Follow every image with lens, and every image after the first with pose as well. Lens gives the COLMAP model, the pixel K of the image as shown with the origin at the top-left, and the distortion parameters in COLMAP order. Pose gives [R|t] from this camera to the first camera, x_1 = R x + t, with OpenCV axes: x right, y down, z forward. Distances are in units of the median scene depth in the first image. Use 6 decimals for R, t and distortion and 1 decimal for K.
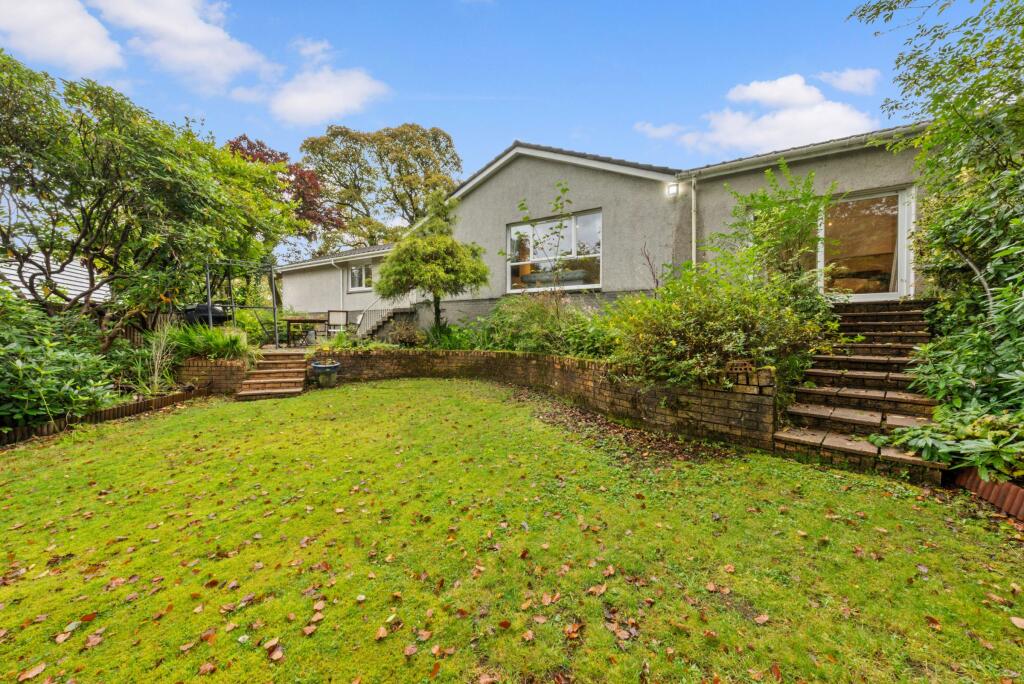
lens RADIAL K [[353.5, 0, 512.0], [0, 353.5, 342.0], [0, 0, 1]] dist [0.013177, 0.000049]
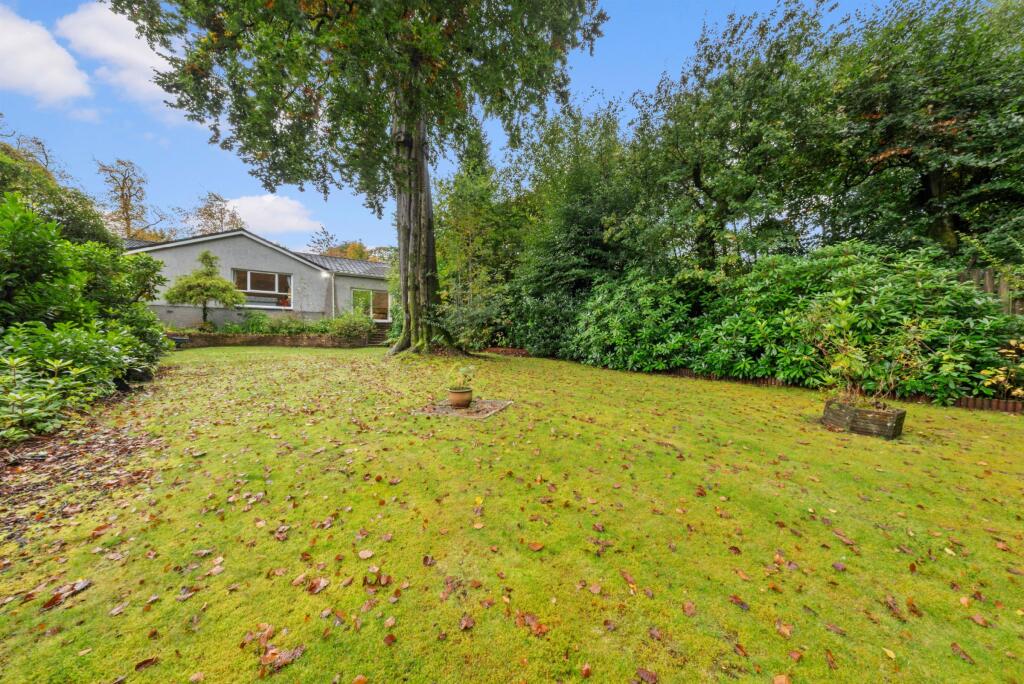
lens RADIAL K [[353.5, 0, 512.0], [0, 353.5, 342.0], [0, 0, 1]] dist [0.013177, 0.000049]
pose [[0.424695, 0.008852, 0.905293, -1.317360], [0.028251, 0.999336, -0.023025, 0.160295], [-0.904896, 0.035354, 0.424163, -1.323448]]
